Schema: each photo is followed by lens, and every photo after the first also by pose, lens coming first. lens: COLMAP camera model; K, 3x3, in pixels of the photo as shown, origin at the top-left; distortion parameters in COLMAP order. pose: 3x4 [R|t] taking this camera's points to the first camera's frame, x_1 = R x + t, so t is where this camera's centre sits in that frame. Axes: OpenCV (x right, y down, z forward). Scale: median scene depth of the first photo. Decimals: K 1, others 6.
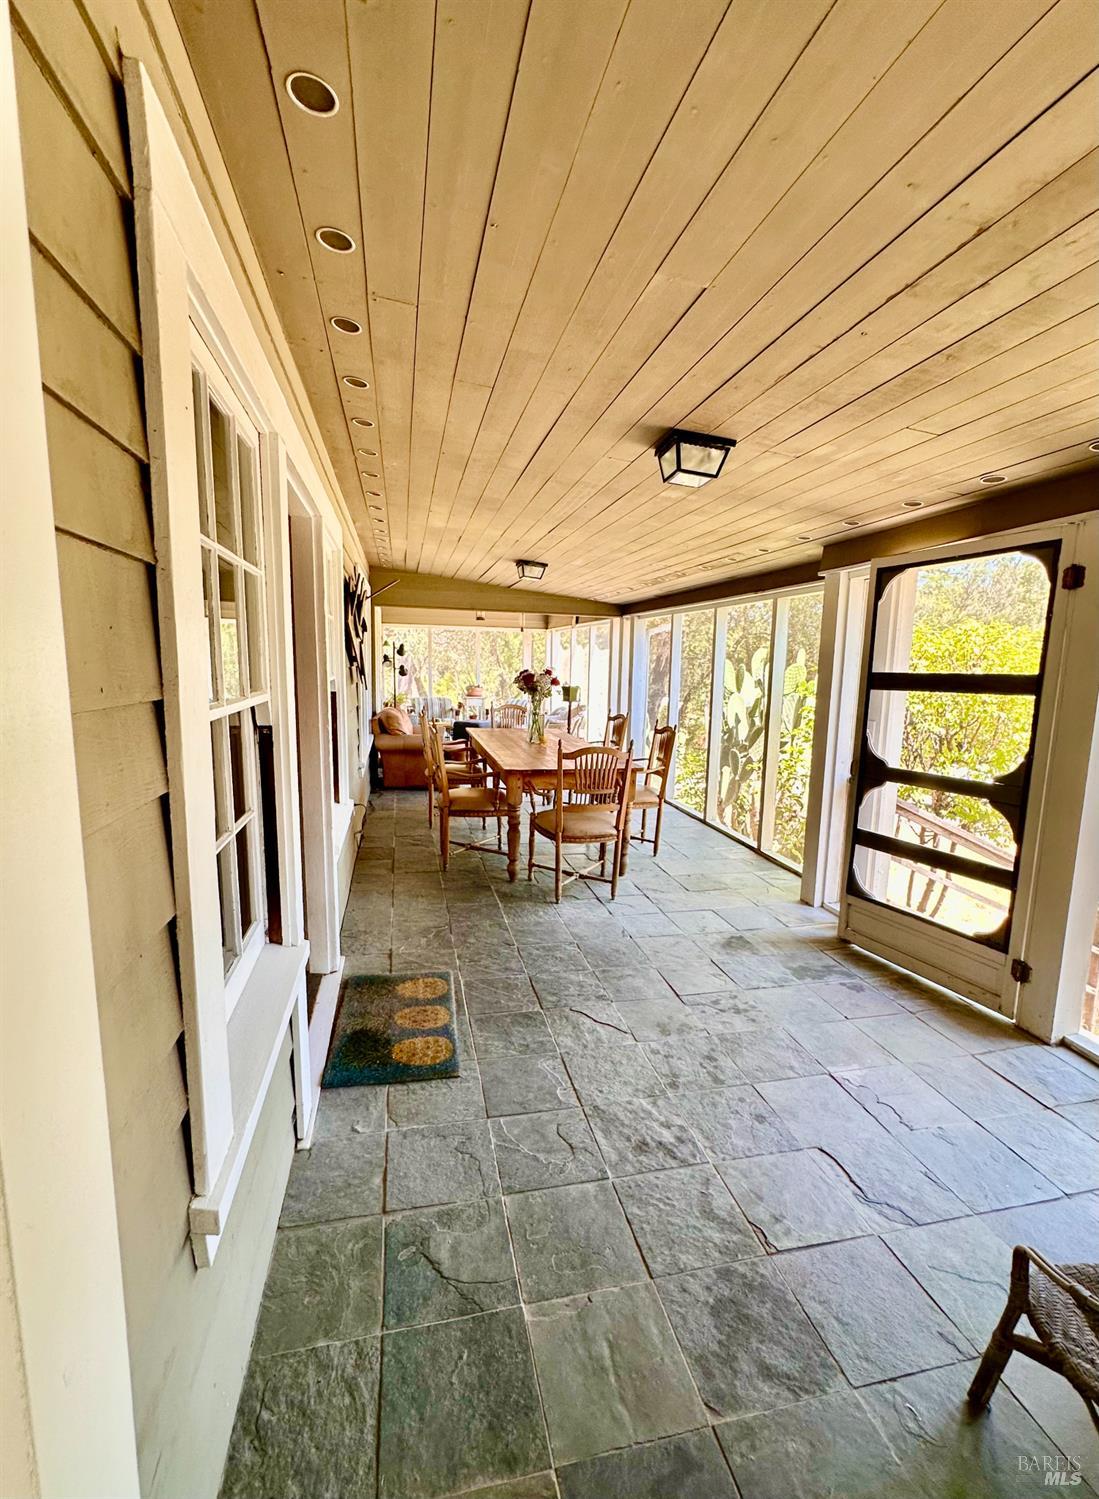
lens RADIAL K [[602.5, 0, 548.5], [0, 602.5, 748.7], [0, 0, 1]] dist [0.003666, 0.000023]
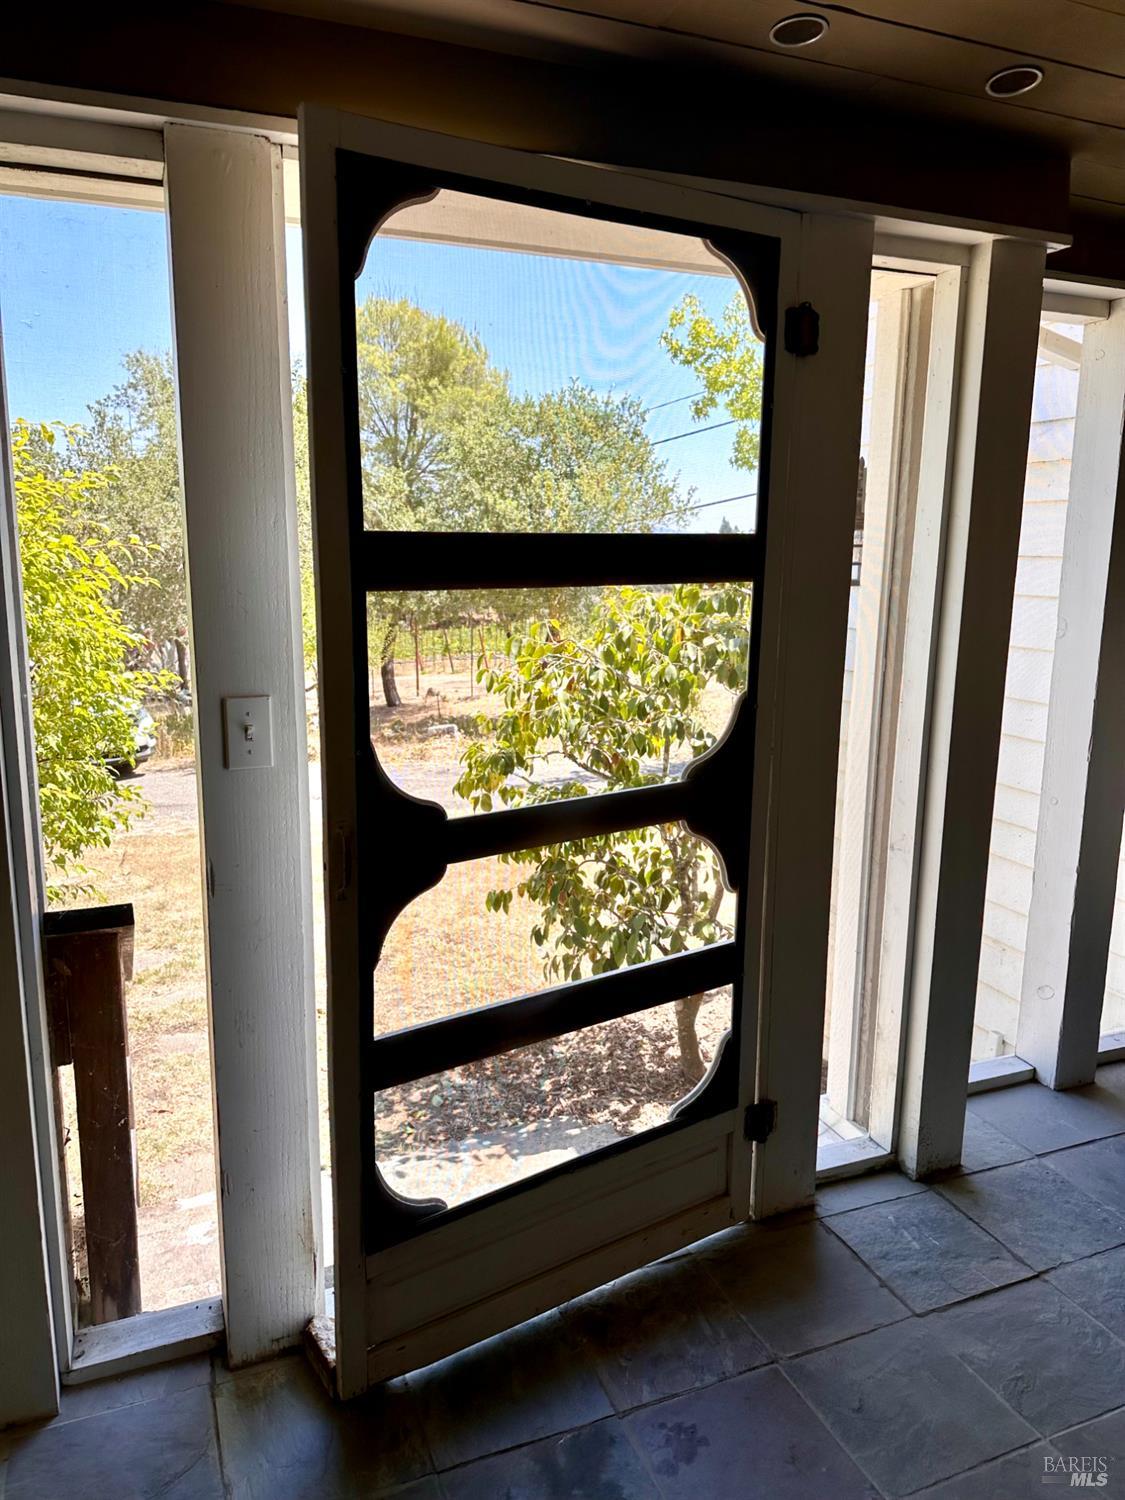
lens RADIAL K [[1076.0, 0, 563.2], [0, 1076.0, 751.8], [0, 0, 1]] dist [0.027009, -0.006032]
pose [[-0.166450, -0.204354, 0.964642, -0.008467], [0.124851, 0.966048, 0.226195, -0.154625], [-0.978114, 0.158087, -0.135285, 1.185716]]
